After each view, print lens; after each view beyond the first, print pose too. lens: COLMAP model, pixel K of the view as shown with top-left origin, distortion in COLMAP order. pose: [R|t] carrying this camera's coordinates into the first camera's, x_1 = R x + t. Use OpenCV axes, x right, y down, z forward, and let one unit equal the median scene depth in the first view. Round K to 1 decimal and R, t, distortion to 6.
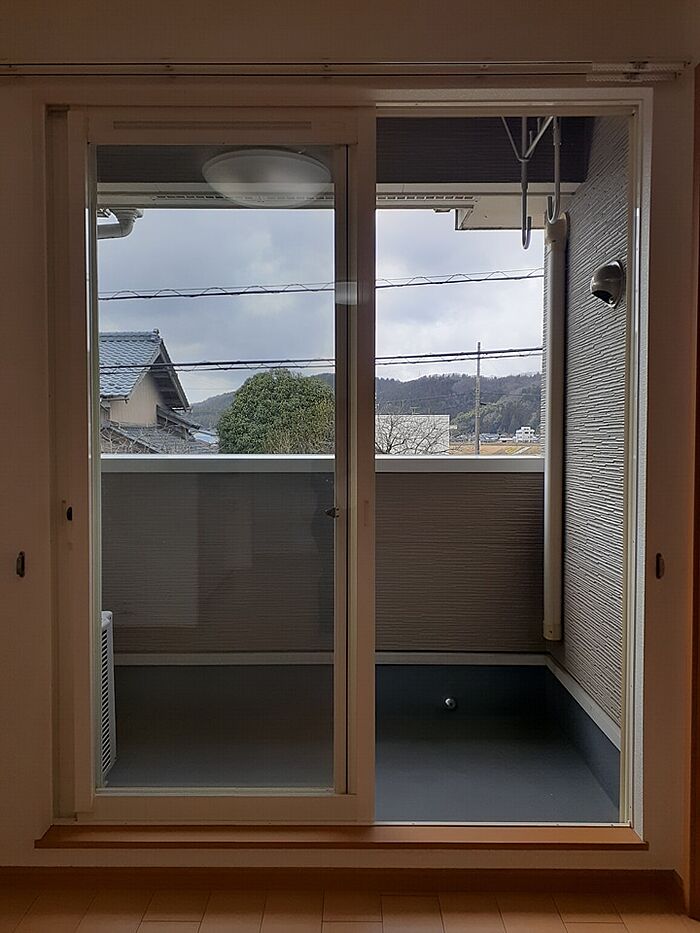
lens RADIAL K [[710.1, 0, 350.0], [0, 710.1, 466.5], [0, 0, 1]] dist [0.060980, 0.001960]
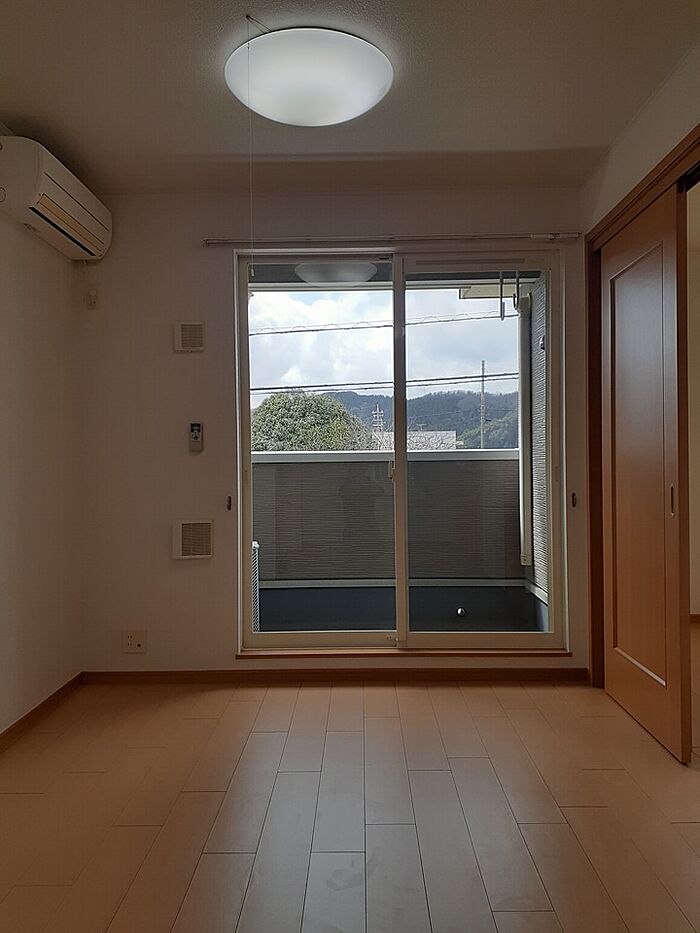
lens RADIAL K [[710.1, 0, 350.0], [0, 710.1, 466.5], [0, 0, 1]] dist [0.060980, 0.001960]
pose [[0.999867, -0.013618, -0.008995, -0.033458], [0.013382, 0.999578, -0.025795, 0.024381], [0.009342, 0.025671, 0.999627, -0.224026]]
